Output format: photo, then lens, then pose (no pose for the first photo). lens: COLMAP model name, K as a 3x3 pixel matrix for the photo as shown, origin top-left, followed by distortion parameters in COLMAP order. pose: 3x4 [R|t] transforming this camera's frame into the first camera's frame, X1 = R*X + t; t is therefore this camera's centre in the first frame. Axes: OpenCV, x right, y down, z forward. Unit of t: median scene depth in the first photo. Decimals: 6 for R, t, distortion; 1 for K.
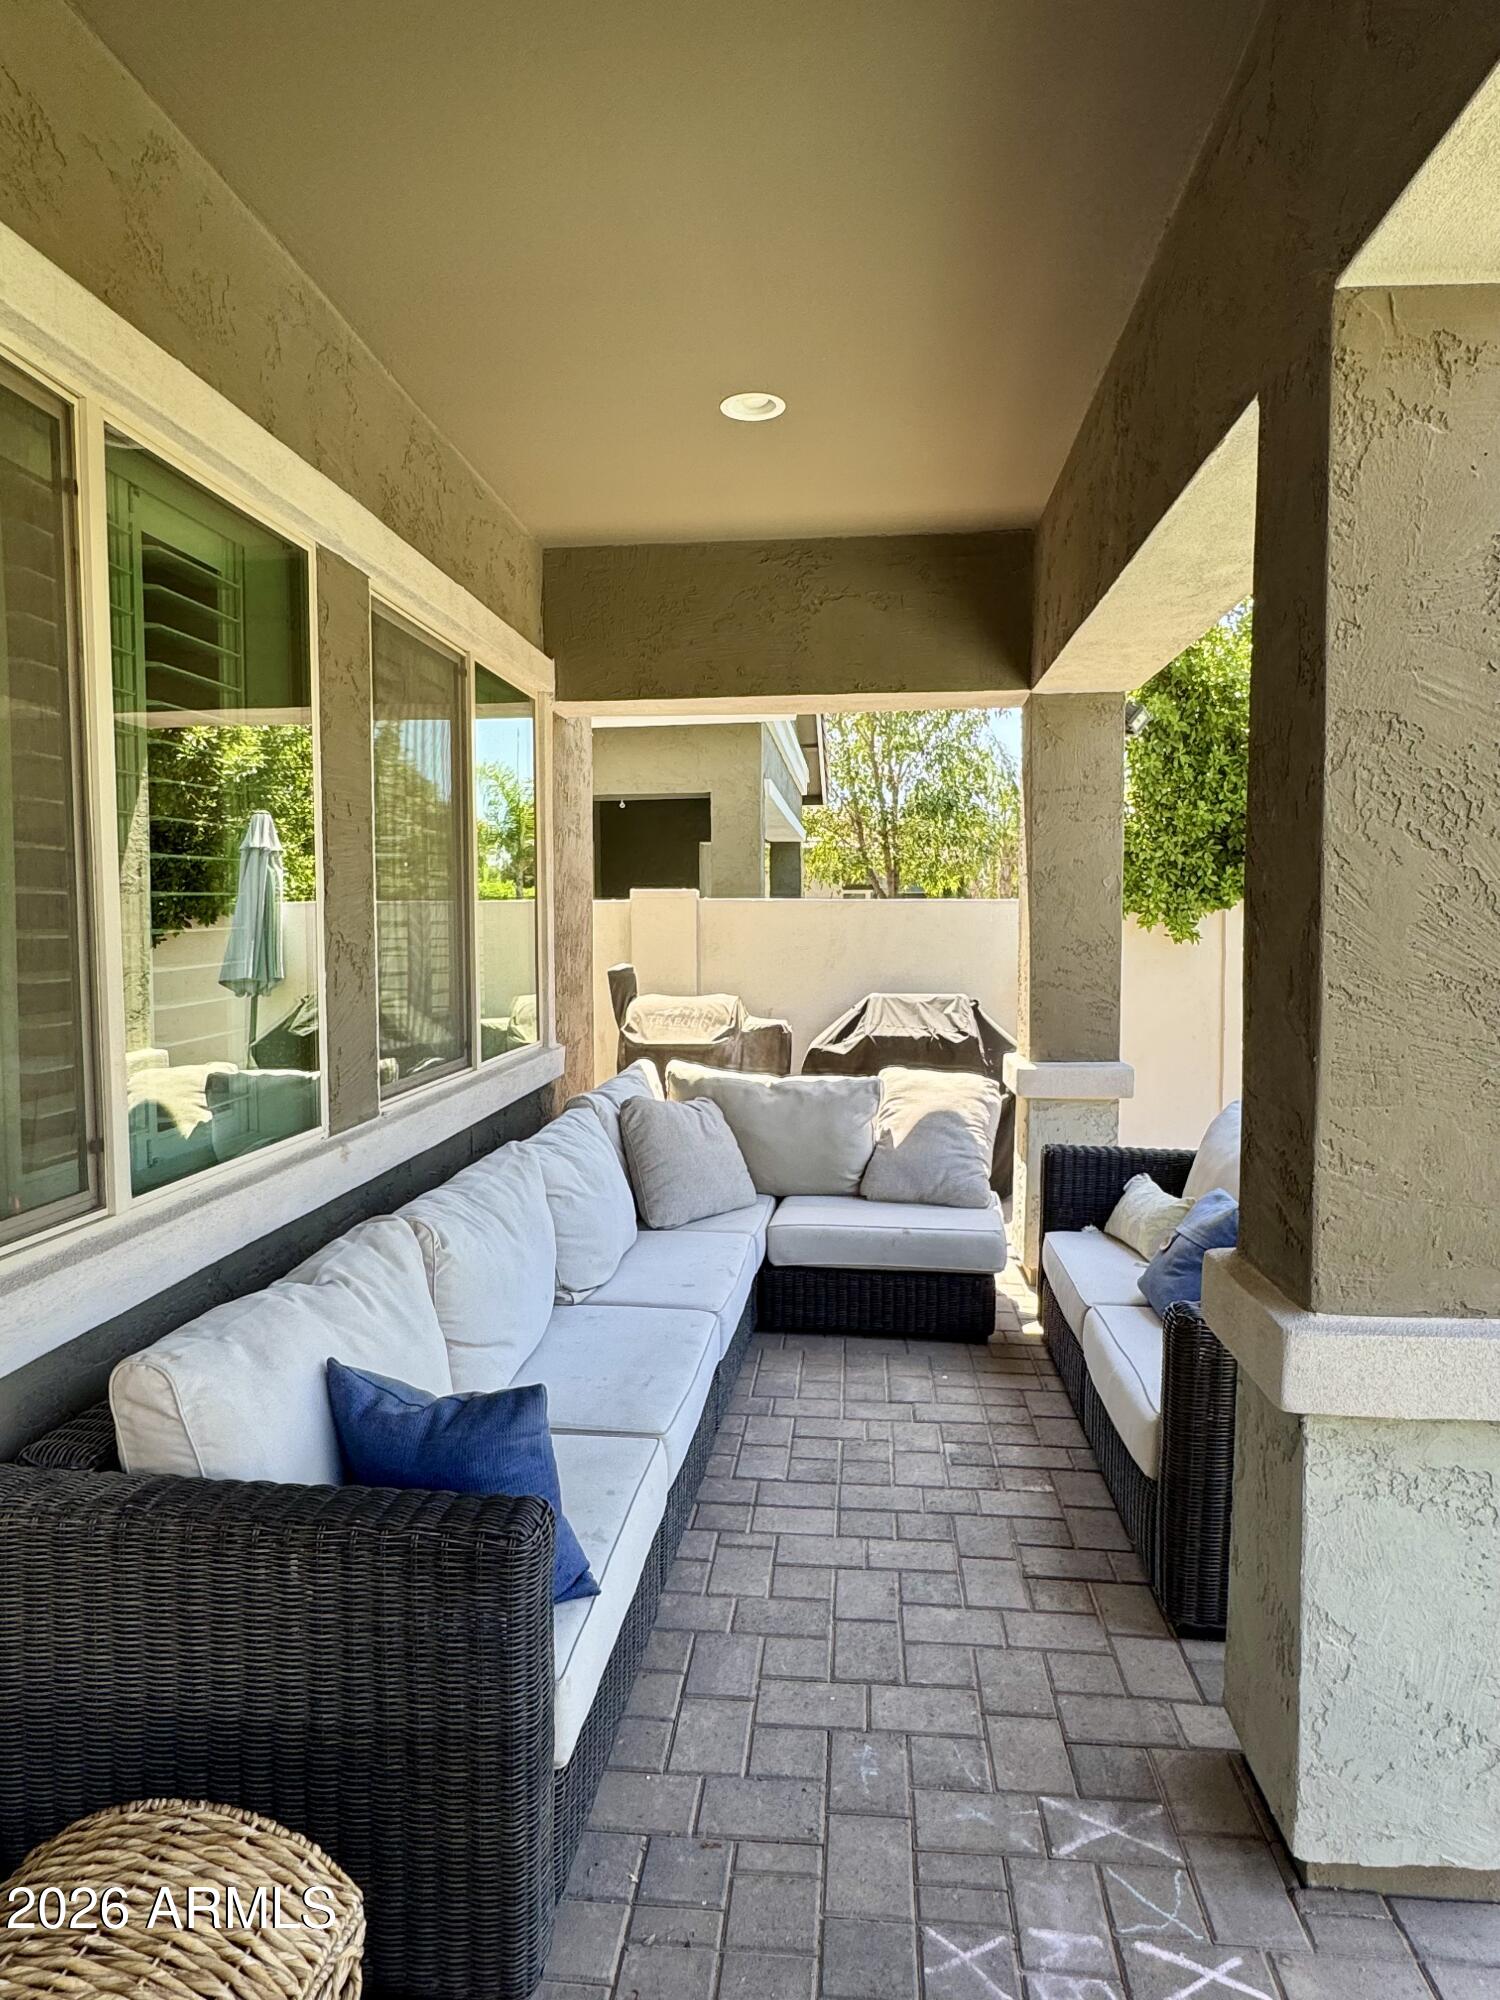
lens RADIAL K [[1225.9, 0, 748.3], [0, 1225.9, 997.4], [0, 0, 1]] dist [-0.000159, 0.000260]
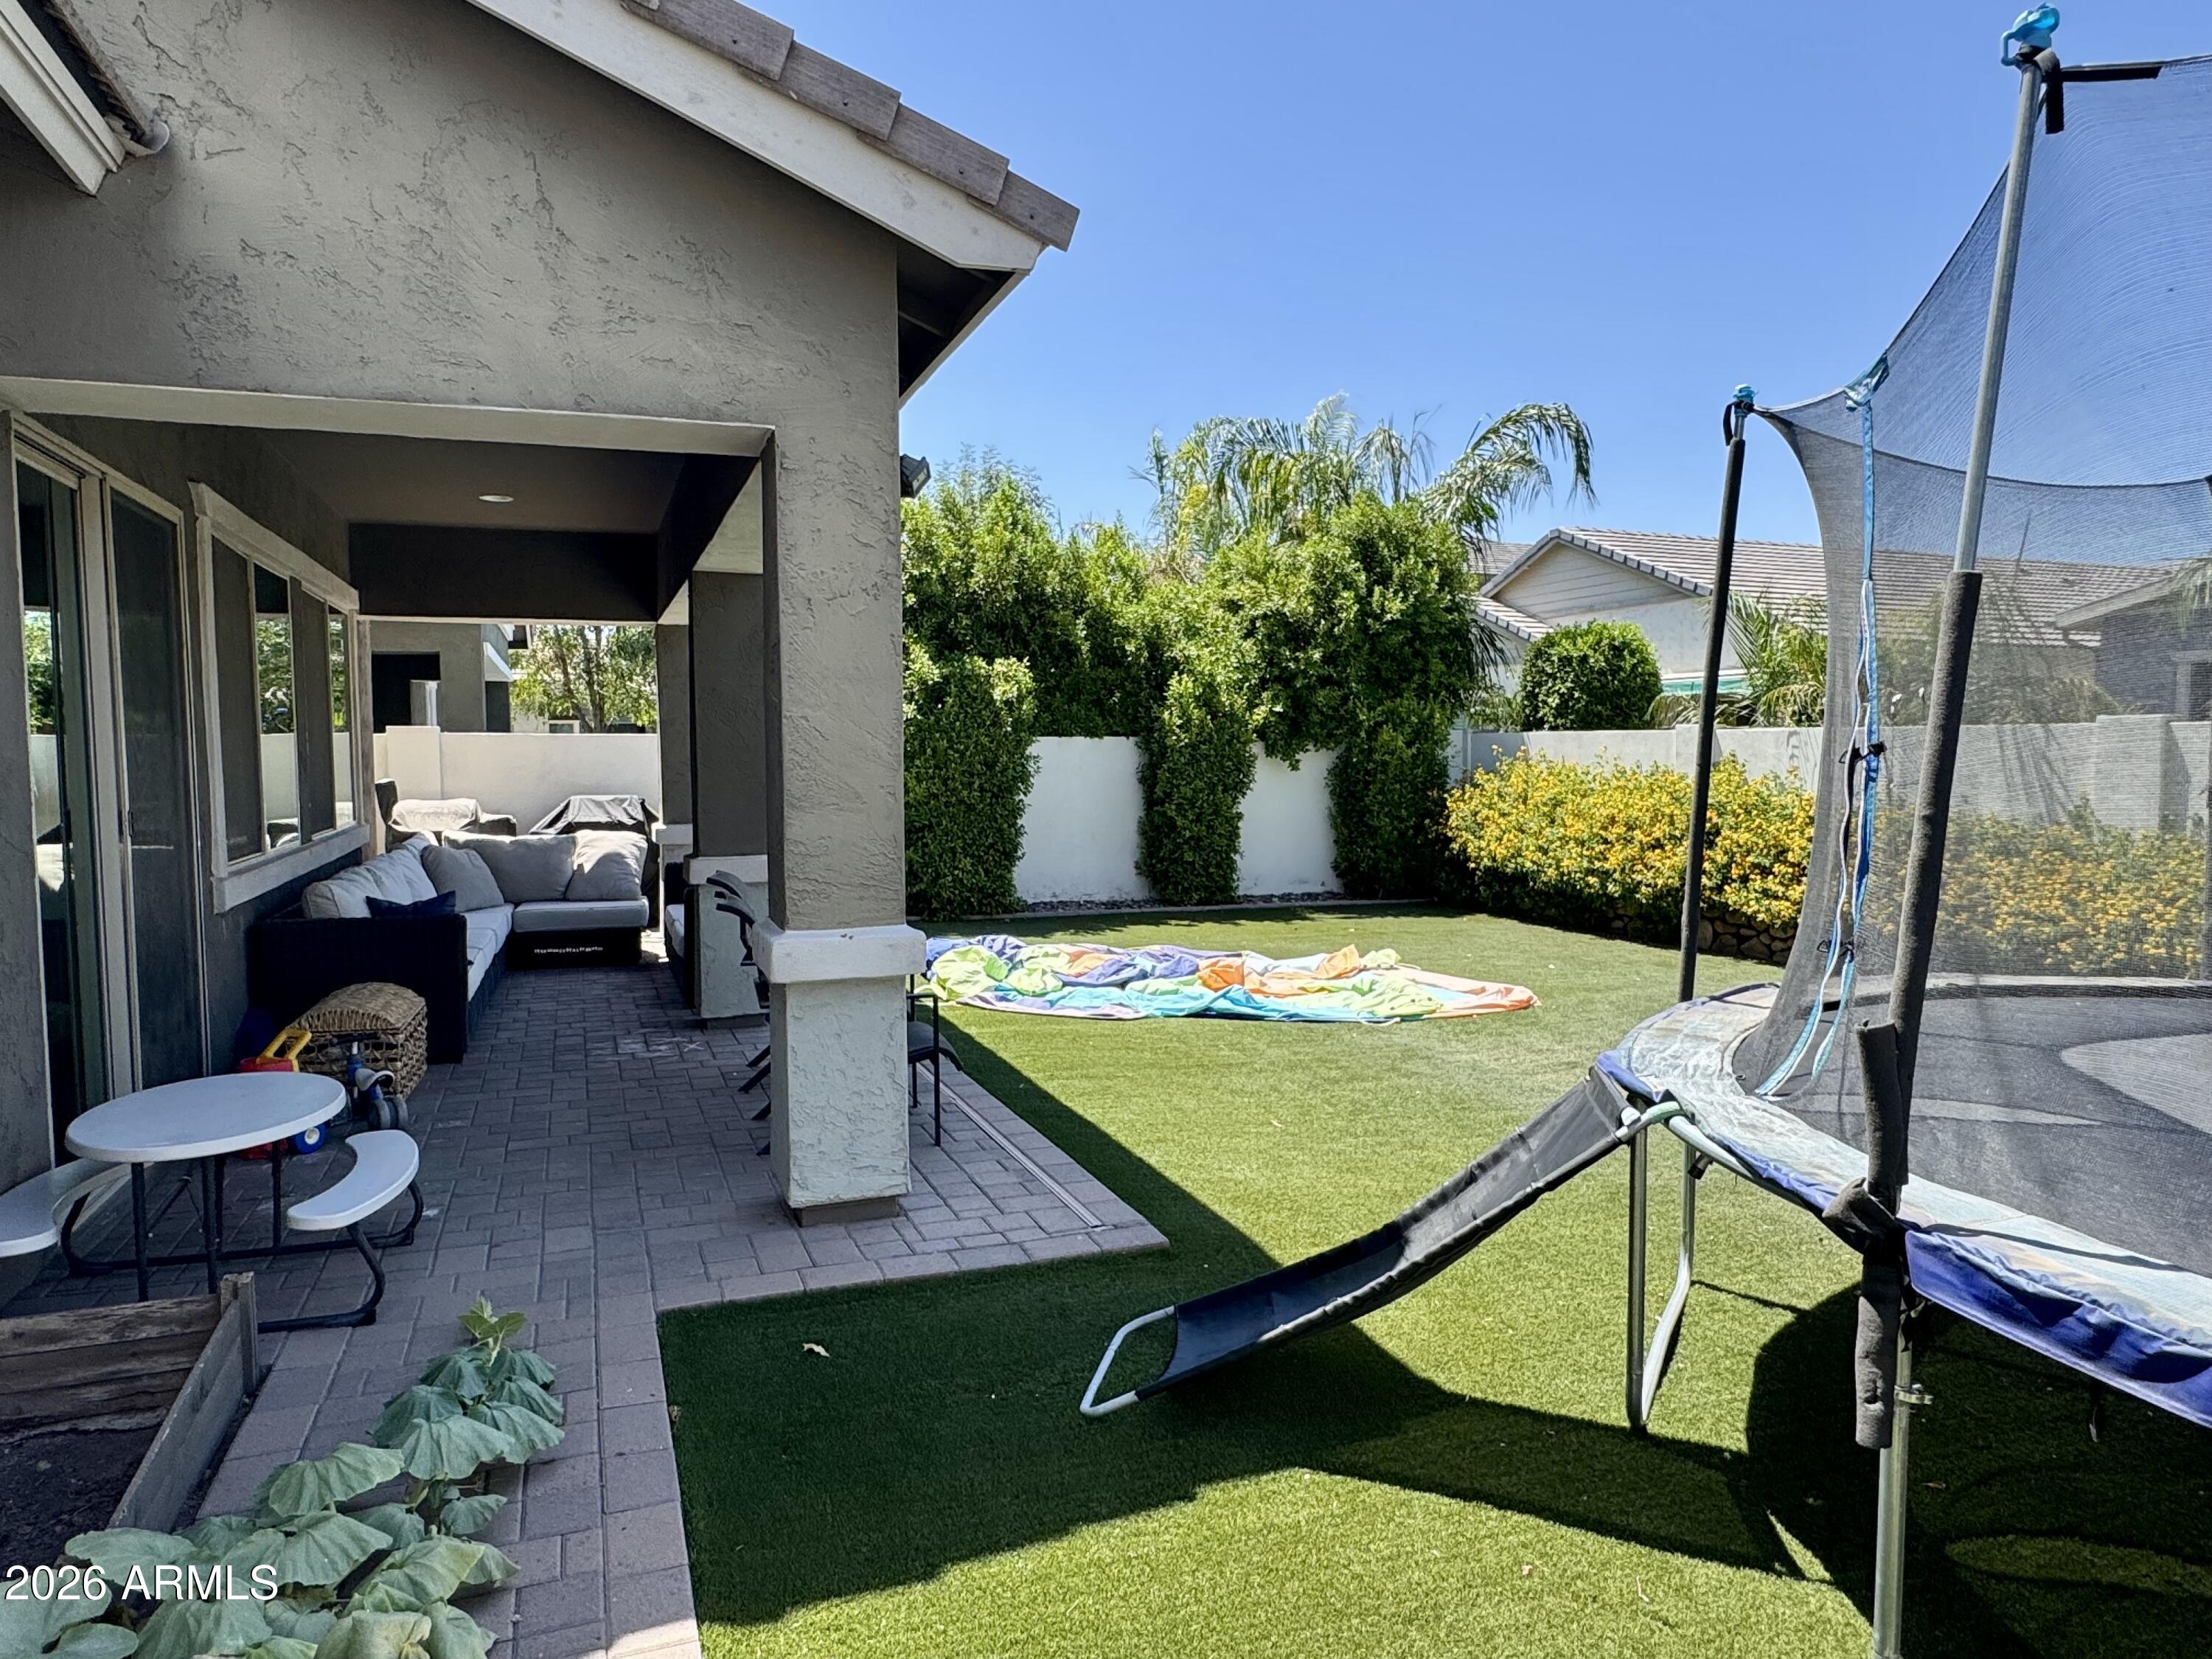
lens RADIAL K [[1355.9, 0, 1100.7], [0, 1355.9, 833.4], [0, 0, 1]] dist [-0.000159, 0.000260]
pose [[0.894946, -0.028603, 0.445258, -0.063896], [0.029991, 0.999542, 0.003930, 0.056682], [-0.445166, 0.009837, 0.895394, -0.808193]]
